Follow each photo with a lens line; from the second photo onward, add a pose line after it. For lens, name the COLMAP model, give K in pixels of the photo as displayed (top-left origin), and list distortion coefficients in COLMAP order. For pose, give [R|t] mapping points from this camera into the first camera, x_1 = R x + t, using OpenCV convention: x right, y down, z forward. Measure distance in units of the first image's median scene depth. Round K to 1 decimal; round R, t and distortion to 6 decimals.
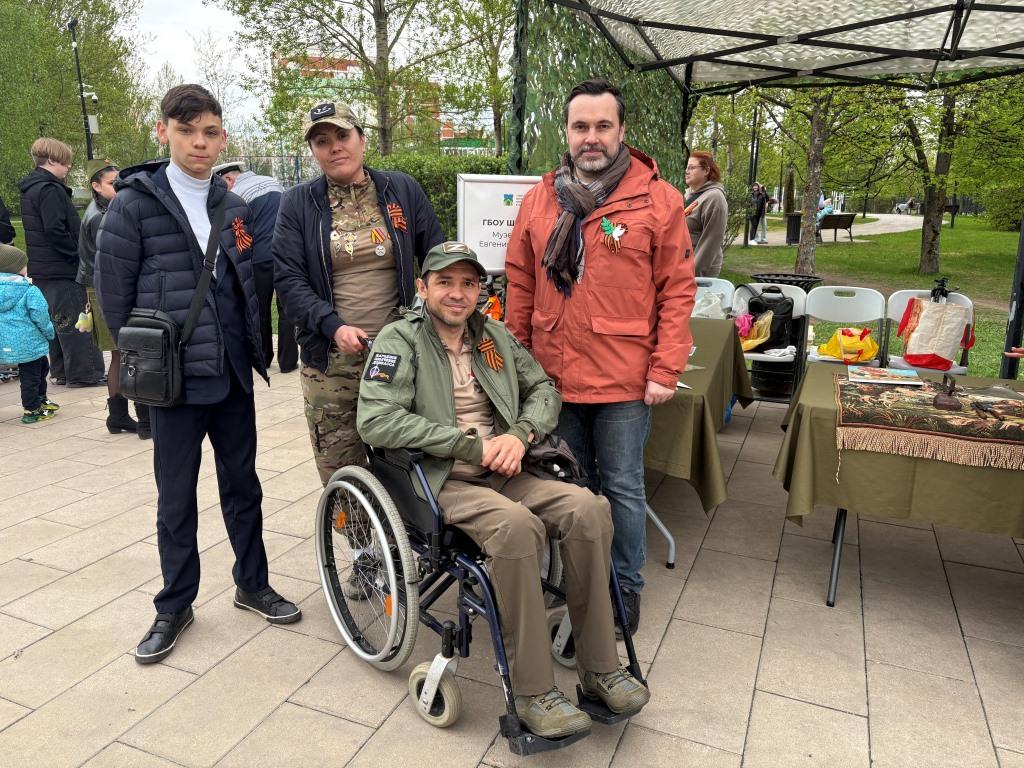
lens RADIAL K [[796.1, 0, 512.0], [0, 796.1, 384.0], [0, 0, 1]] dist [0.028414, -0.003251]
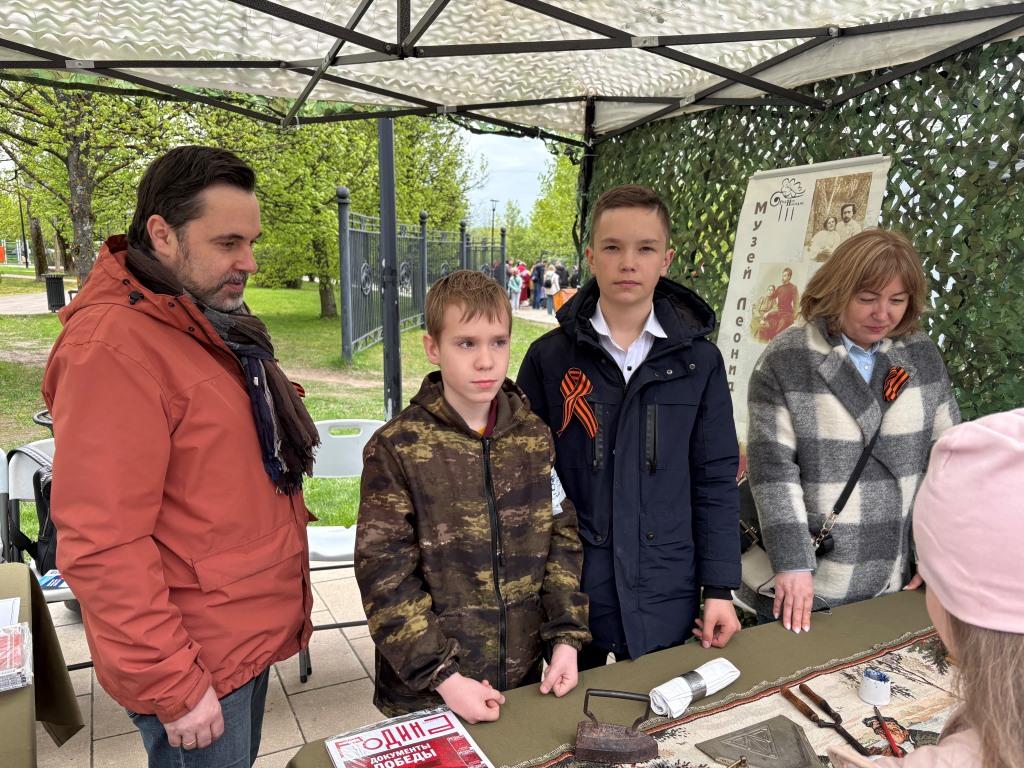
lens RADIAL K [[796.1, 0, 512.0], [0, 796.1, 384.0], [0, 0, 1]] dist [0.028414, -0.003251]
pose [[0.656248, -0.113350, 0.745982, 0.059099], [0.162644, 0.986661, 0.006841, -0.061174], [-0.736807, 0.116841, 0.665931, 0.214839]]
